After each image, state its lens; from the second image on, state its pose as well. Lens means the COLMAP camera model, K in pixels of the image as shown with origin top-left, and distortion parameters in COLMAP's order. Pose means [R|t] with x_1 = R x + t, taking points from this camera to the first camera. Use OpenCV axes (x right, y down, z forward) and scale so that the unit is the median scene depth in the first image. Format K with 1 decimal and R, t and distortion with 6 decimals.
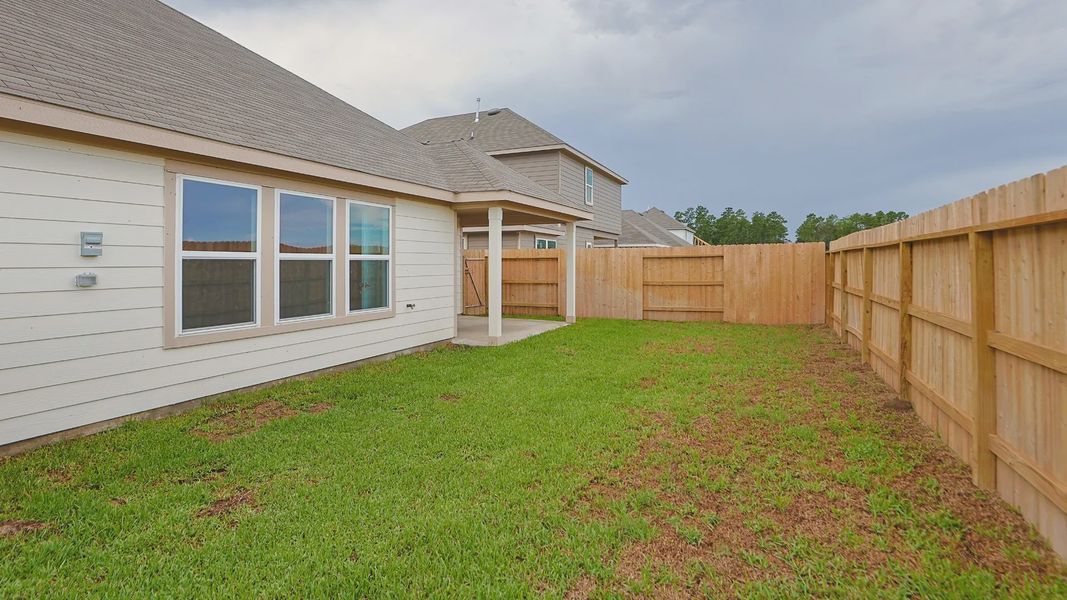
lens RADIAL K [[514.5, 0, 534.2], [0, 514.5, 262.0], [0, 0, 1]] dist [-0.055973, -0.000115]
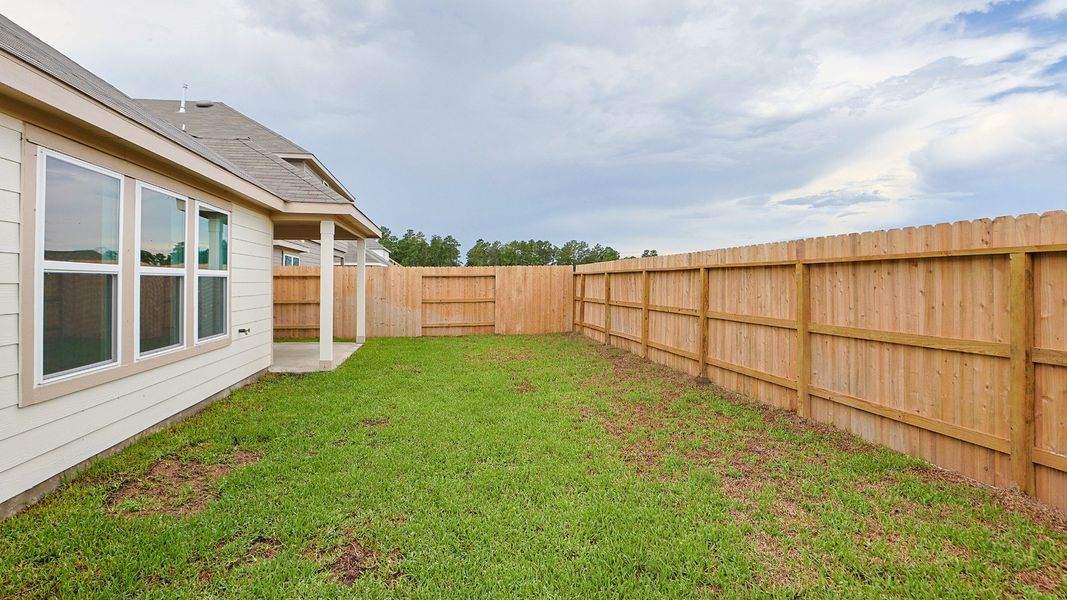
lens RADIAL K [[506.1, 0, 532.9], [0, 506.1, 281.7], [0, 0, 1]] dist [-0.053559, 0.000477]
pose [[0.821062, 0.004626, 0.570820, -0.278991], [-0.005167, 0.999986, -0.000672, 0.001884], [-0.570815, -0.002397, 0.821075, 0.046286]]
